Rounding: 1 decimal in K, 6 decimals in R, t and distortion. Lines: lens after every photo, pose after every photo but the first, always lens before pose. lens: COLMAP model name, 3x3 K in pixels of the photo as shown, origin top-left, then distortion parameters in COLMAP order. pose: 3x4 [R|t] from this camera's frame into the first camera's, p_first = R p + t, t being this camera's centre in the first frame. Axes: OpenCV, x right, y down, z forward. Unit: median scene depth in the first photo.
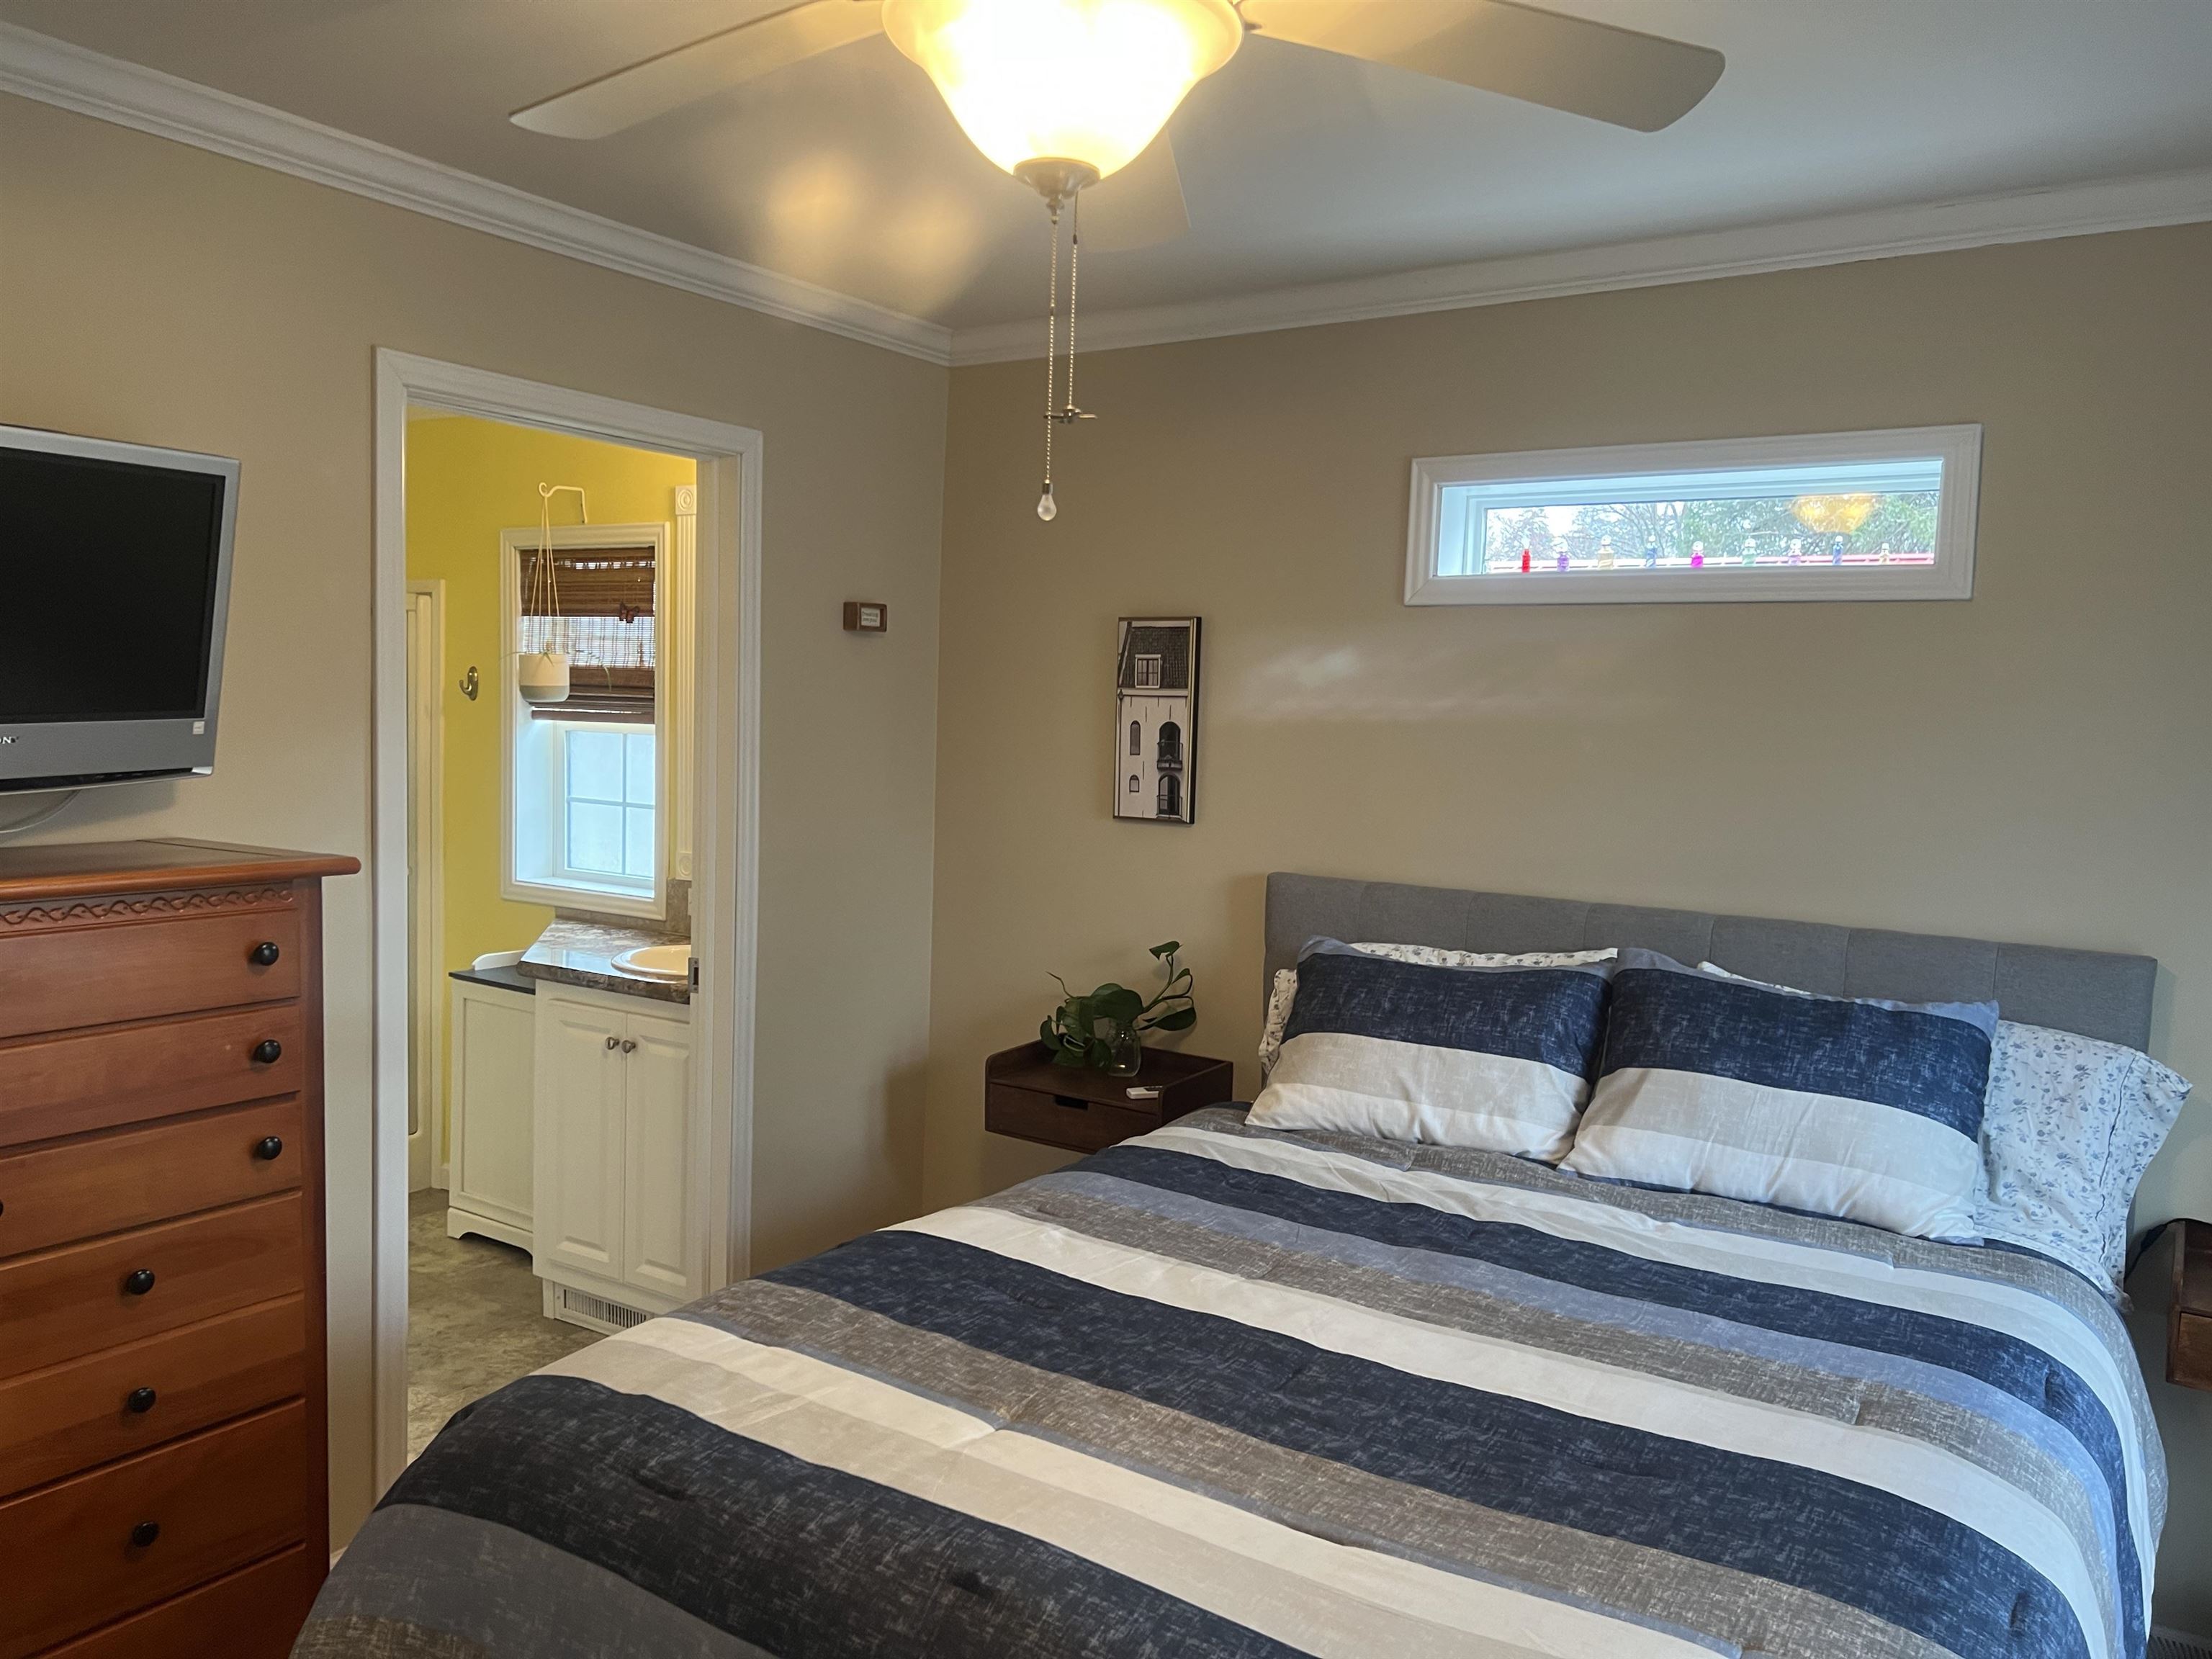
lens RADIAL K [[1633.8, 0, 1092.3], [0, 1633.8, 810.8], [0, 0, 1]] dist [0.087788, -0.124802]
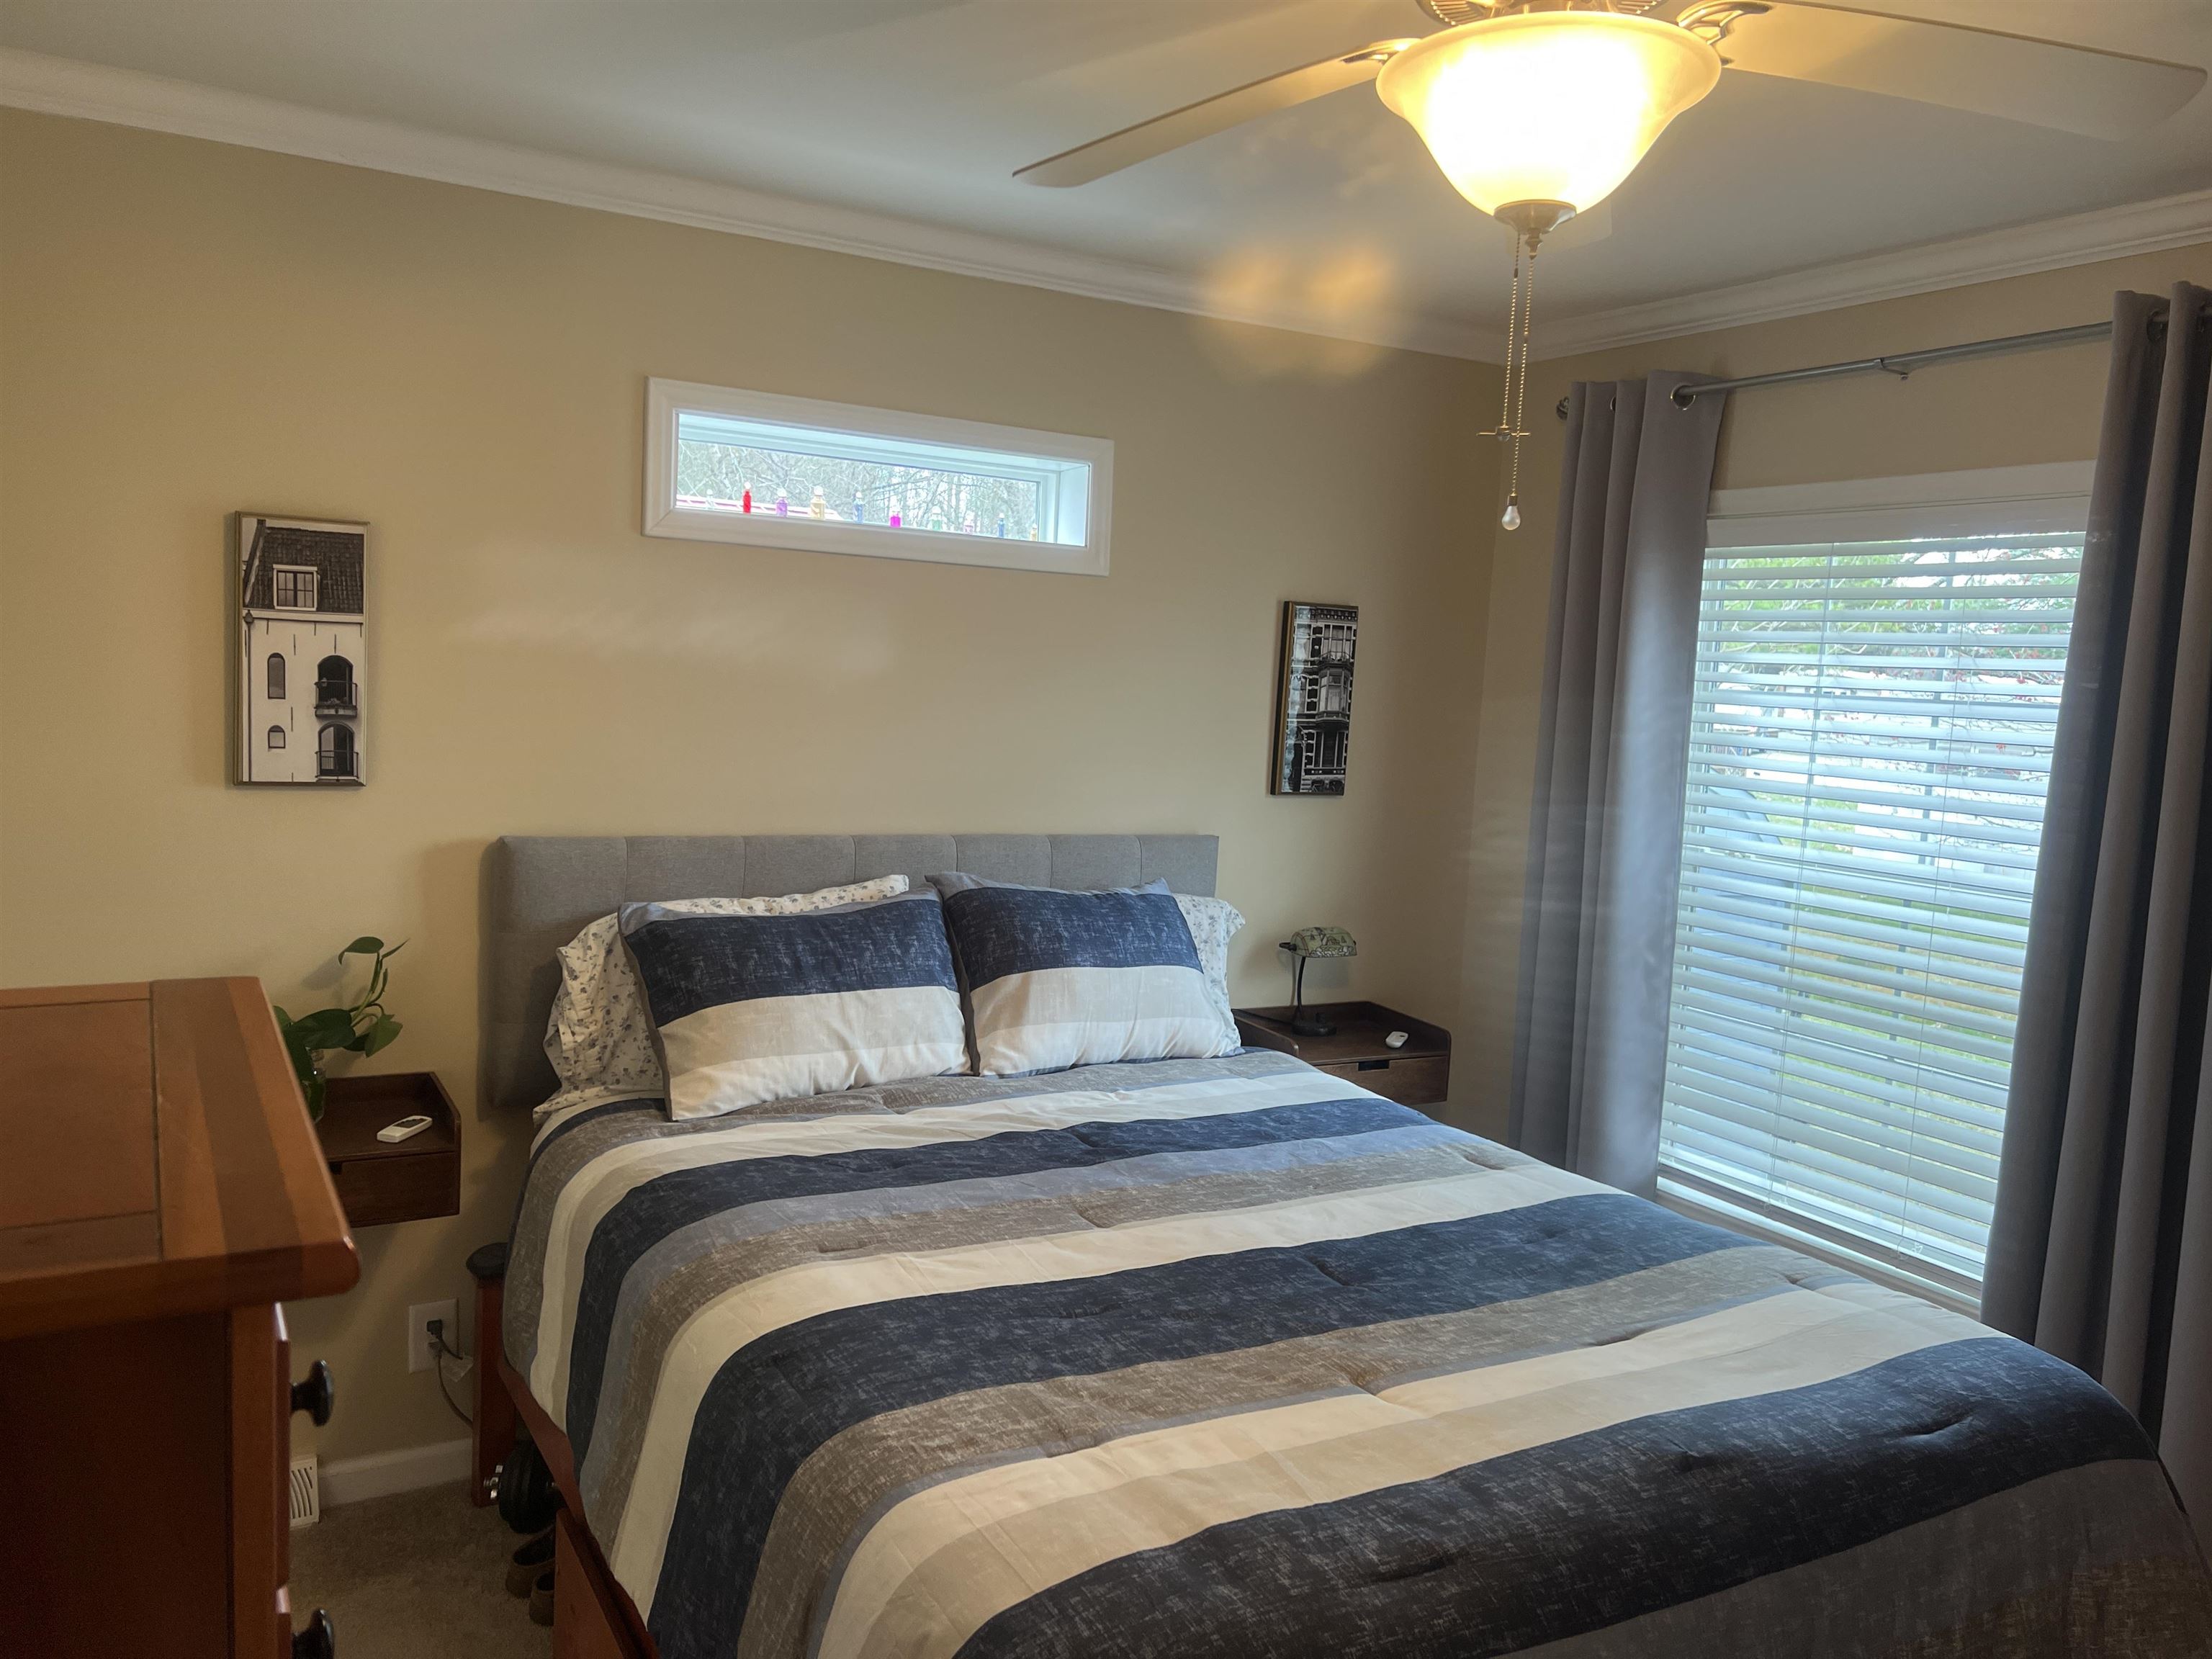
lens RADIAL K [[1655.3, 0, 1066.4], [0, 1655.3, 769.6], [0, 0, 1]] dist [0.123422, -0.217496]
pose [[0.451307, -0.059985, 0.890350, -0.729447], [0.021295, 0.998178, 0.056456, -0.055141], [-0.892114, -0.006519, 0.451762, 0.481193]]
